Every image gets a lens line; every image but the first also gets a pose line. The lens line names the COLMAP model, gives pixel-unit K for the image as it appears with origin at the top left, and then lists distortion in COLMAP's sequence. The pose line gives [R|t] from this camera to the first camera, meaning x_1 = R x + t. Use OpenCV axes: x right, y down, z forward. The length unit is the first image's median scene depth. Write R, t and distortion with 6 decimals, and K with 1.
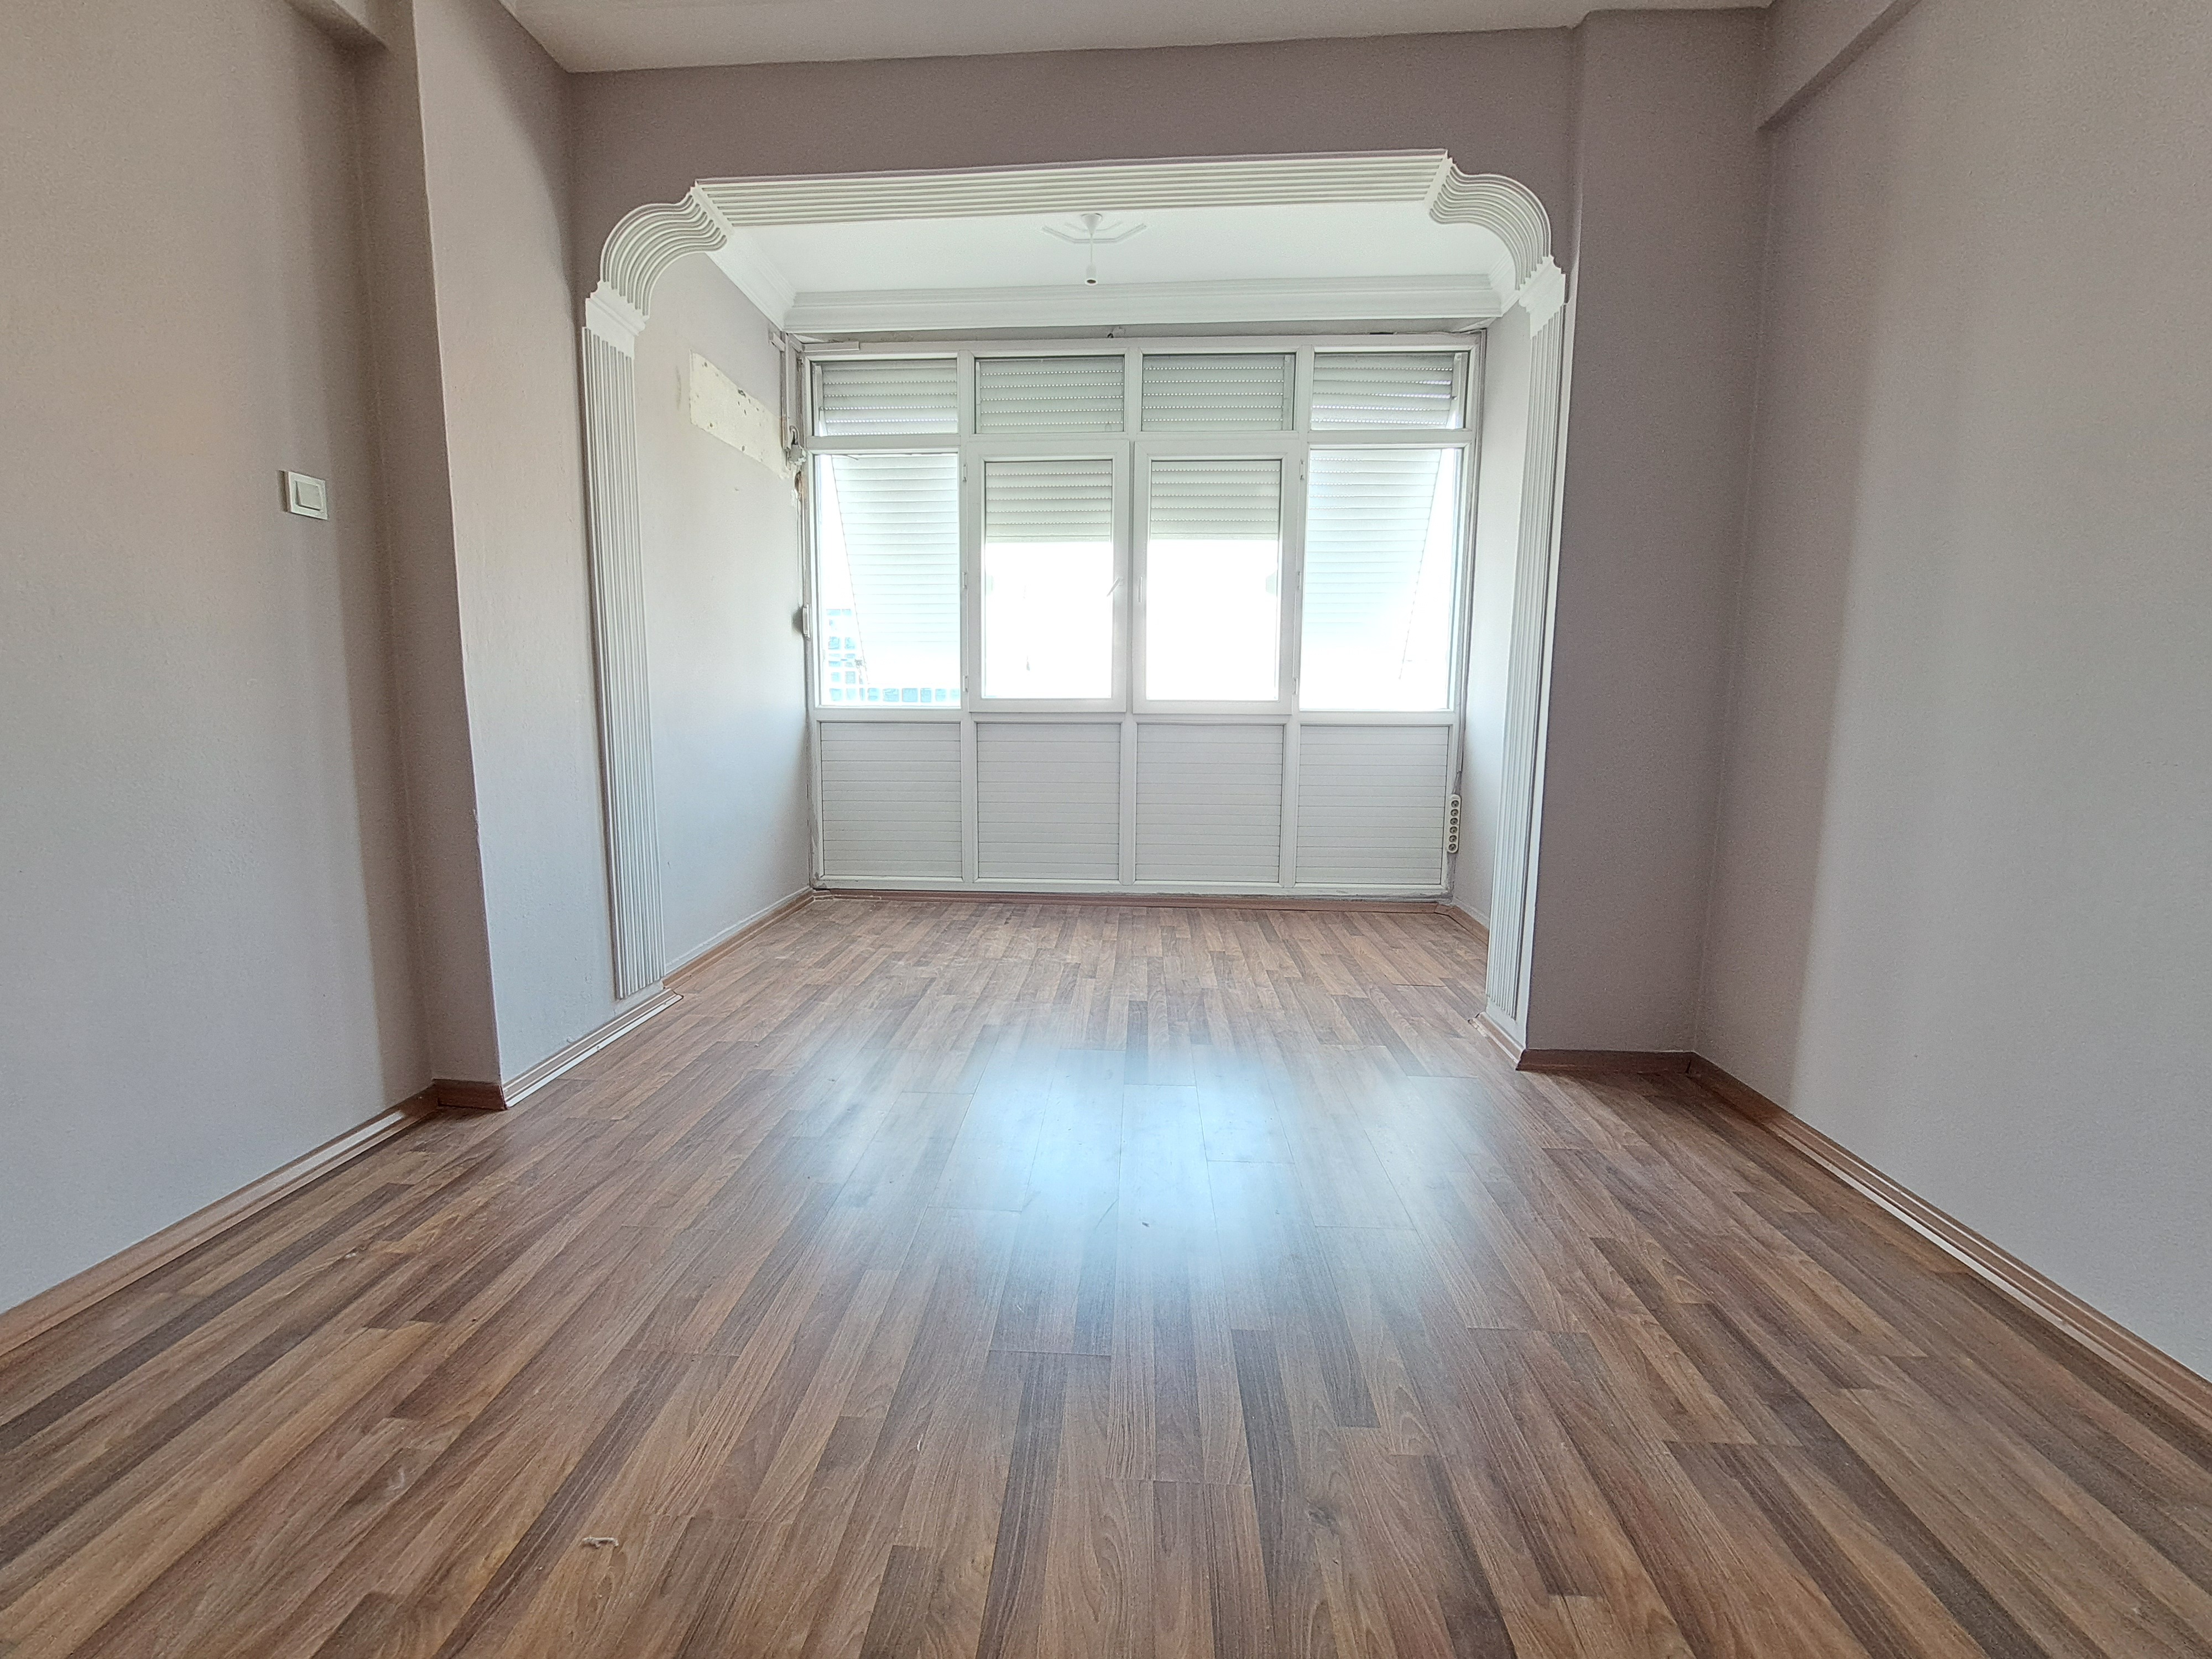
lens RADIAL K [[890.8, 0, 1084.9], [0, 890.8, 809.0], [0, 0, 1]] dist [-0.013348, -0.001232]
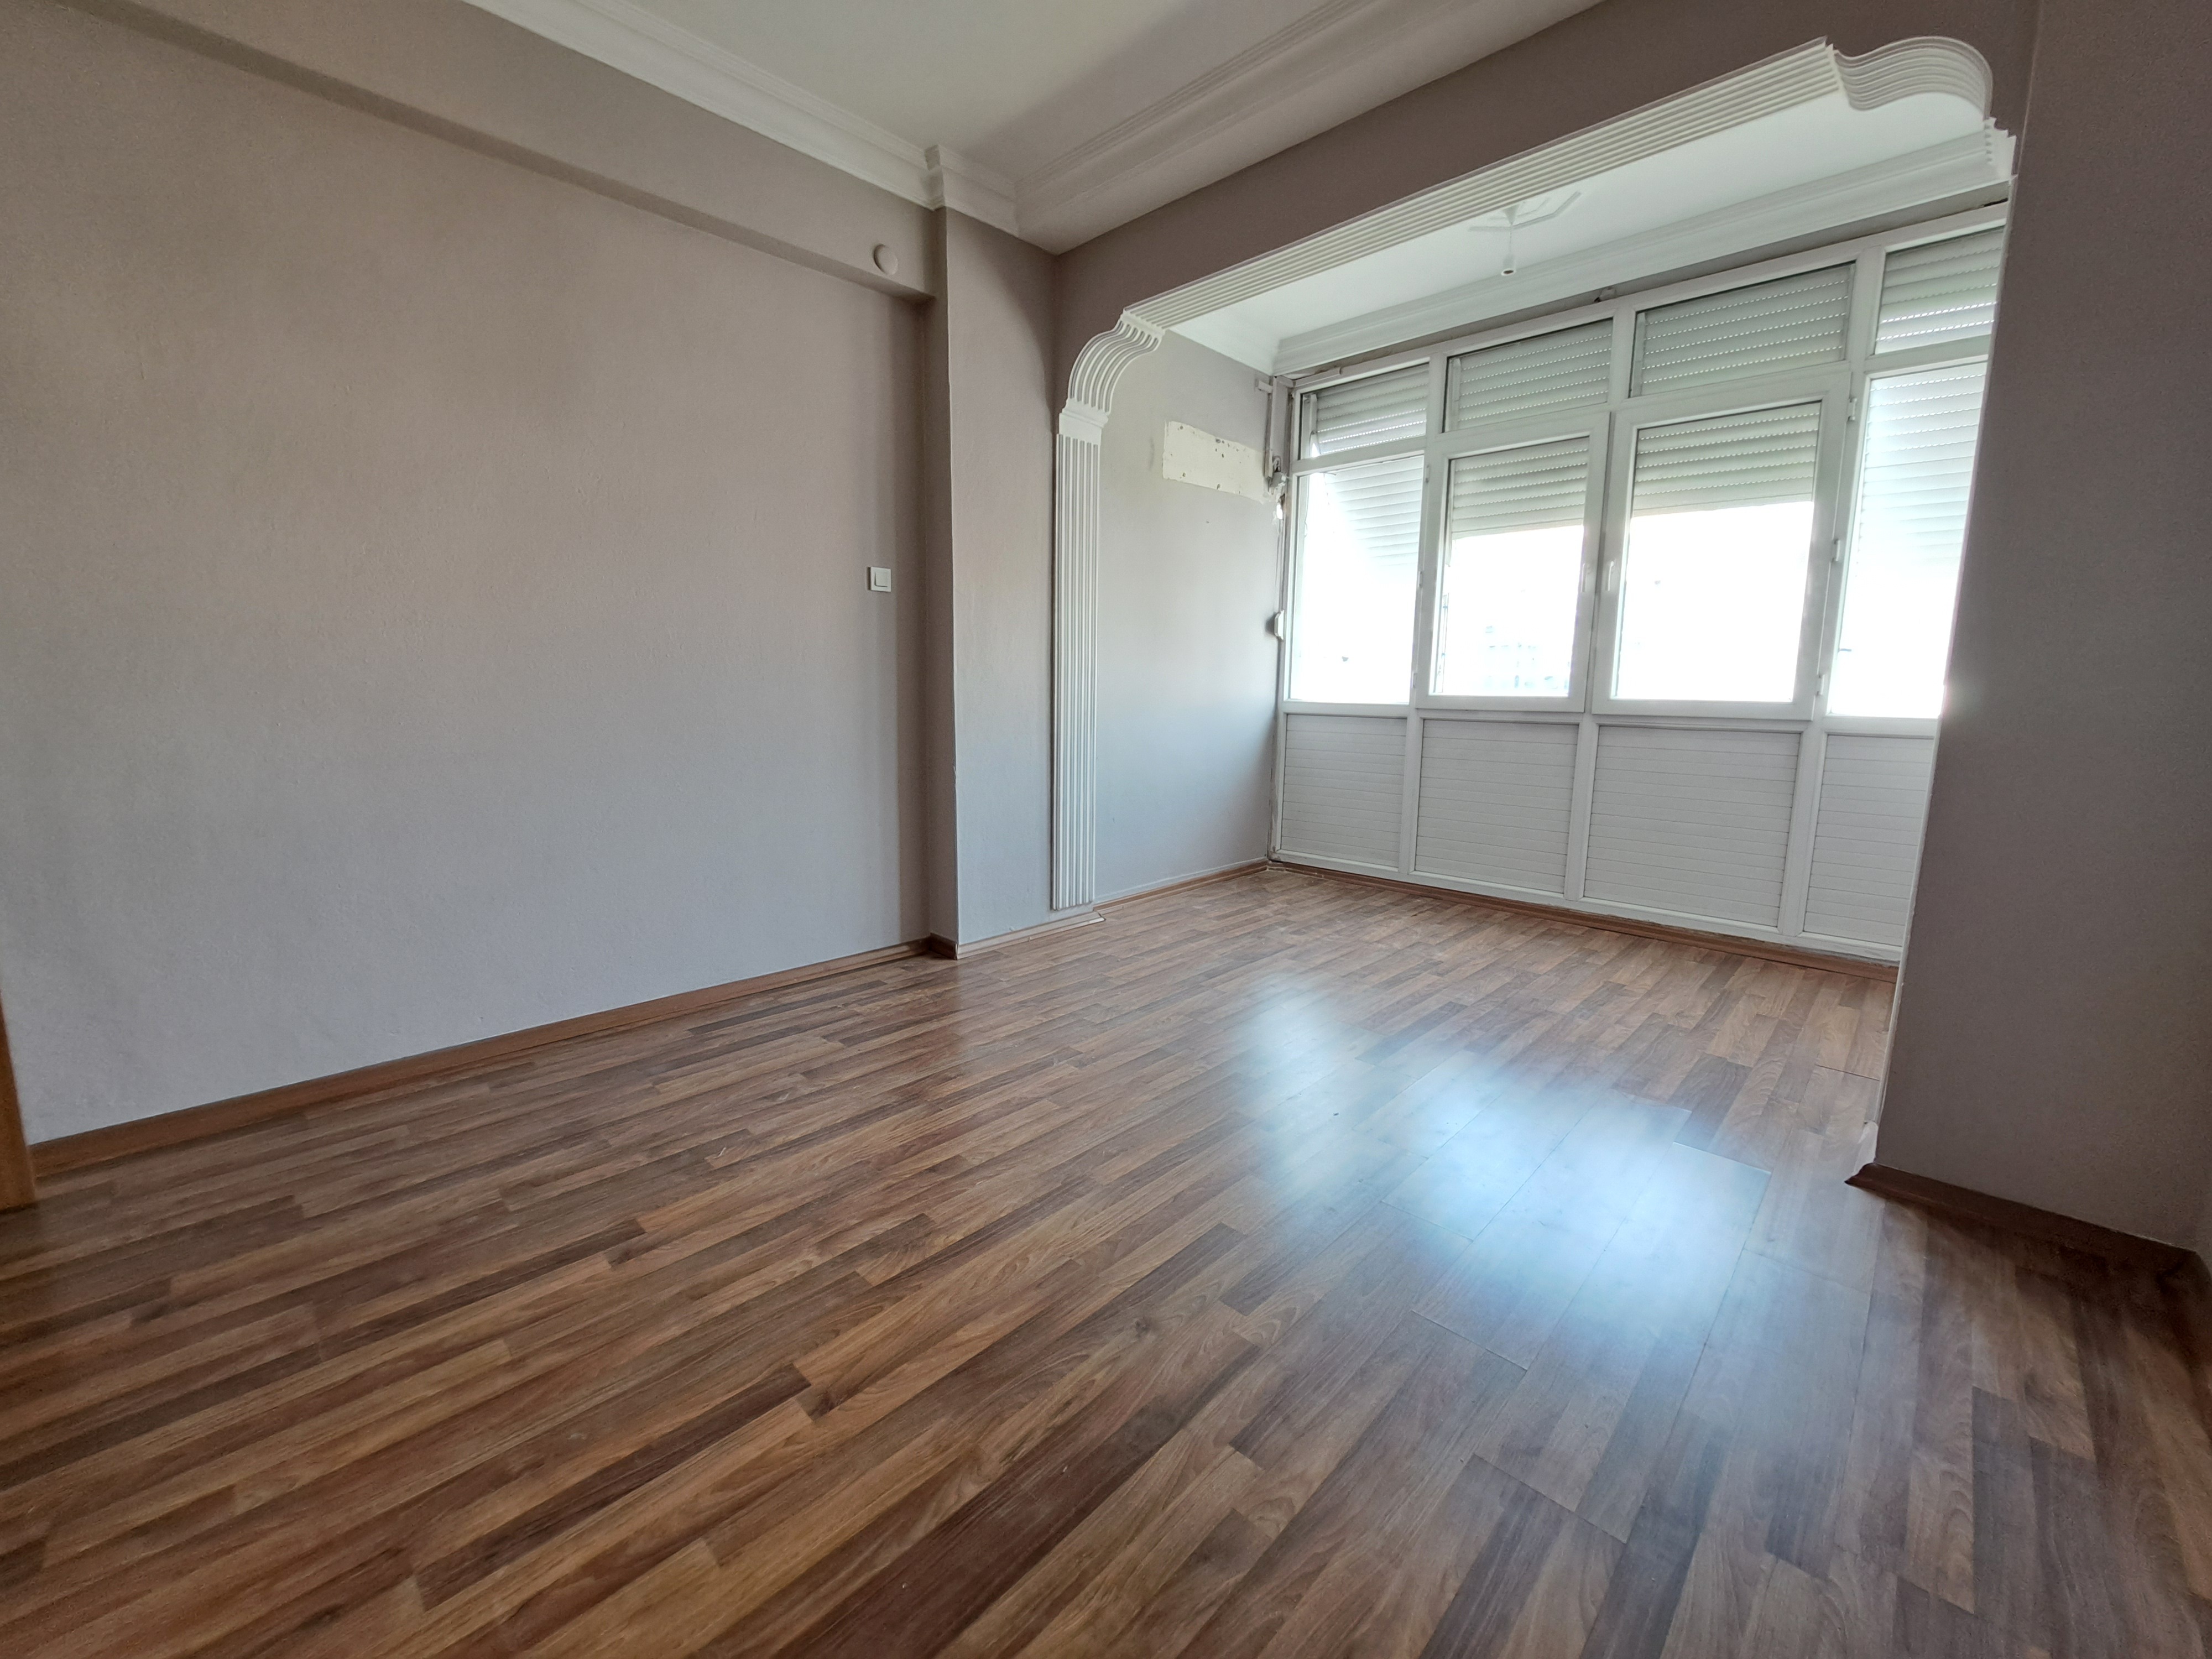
lens RADIAL K [[887.3, 0, 1080.3], [0, 887.3, 808.1], [0, 0, 1]] dist [0.001929, -0.009987]
pose [[0.750383, 0.094330, -0.654238, 0.322741], [-0.084563, 0.995332, 0.046520, -0.011549], [0.655572, 0.020416, 0.754856, -0.029913]]
